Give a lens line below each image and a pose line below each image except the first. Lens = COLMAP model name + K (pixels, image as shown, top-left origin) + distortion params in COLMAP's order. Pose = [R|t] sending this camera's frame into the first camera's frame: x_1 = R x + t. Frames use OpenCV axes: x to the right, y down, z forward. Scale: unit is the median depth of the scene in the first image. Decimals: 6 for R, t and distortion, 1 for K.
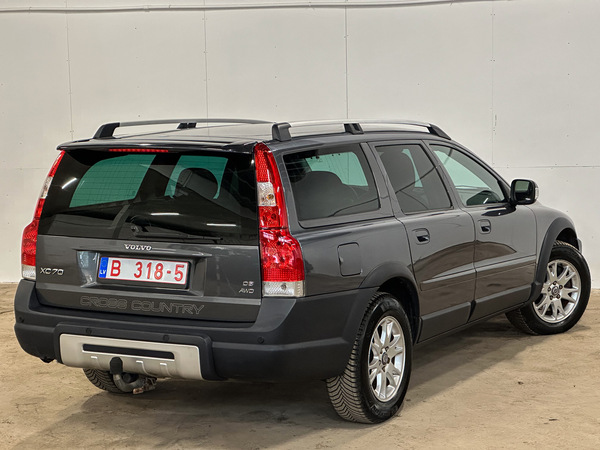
lens RADIAL K [[1406.1, 0, 300.0], [0, 1406.1, 225.0], [0, 0, 1]] dist [-0.476227, 11.963090]
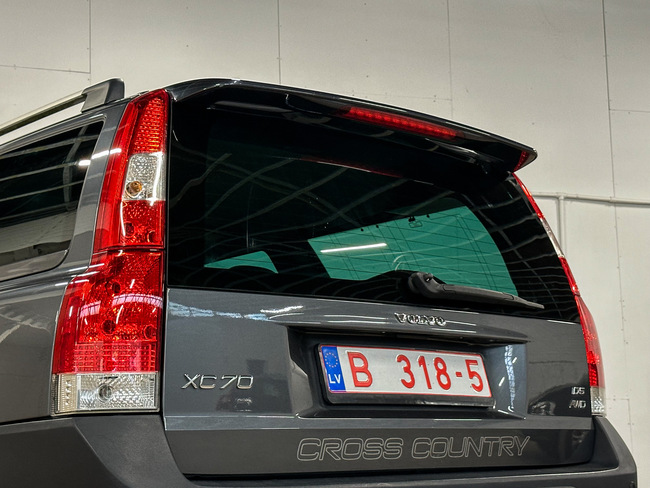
lens RADIAL K [[1222.3, 0, 325.0], [0, 1222.3, 244.0], [0, 0, 1]] dist [0.062035, 0.381156]
pose [[0.321688, 0.169103, 0.931623, -0.503044], [0.116855, 0.969310, -0.216294, 0.074880], [-0.939607, 0.178444, 0.292055, 0.895392]]
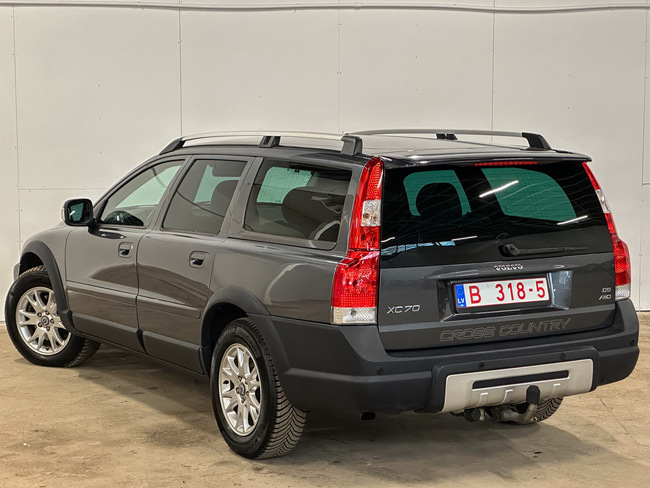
lens RADIAL K [[1523.3, 0, 325.0], [0, 1523.3, 244.0], [0, 0, 1]] dist [-0.476227, 11.963090]
pose [[0.493798, -0.074699, 0.866362, -1.033666], [0.080026, 0.995979, 0.040263, -0.049244], [-0.865886, 0.049449, 0.497791, 0.596256]]
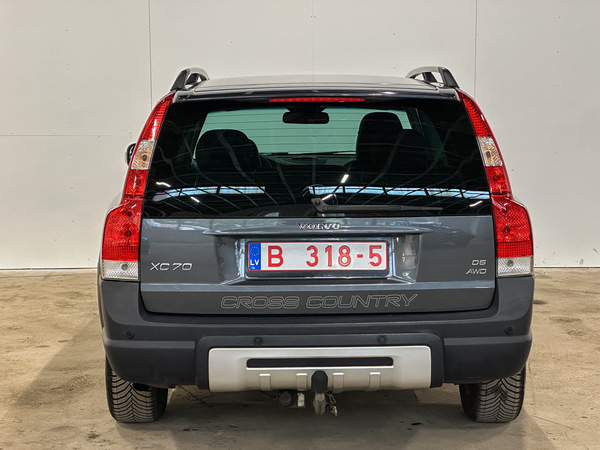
lens RADIAL K [[1406.1, 0, 300.0], [0, 1406.1, 225.0], [0, 0, 1]] dist [-0.476227, 11.963090]
pose [[0.867640, -0.059488, 0.493622, -0.498313], [0.046263, 0.998169, 0.038976, -0.015254], [-0.495037, -0.010981, 0.868803, 0.331843]]
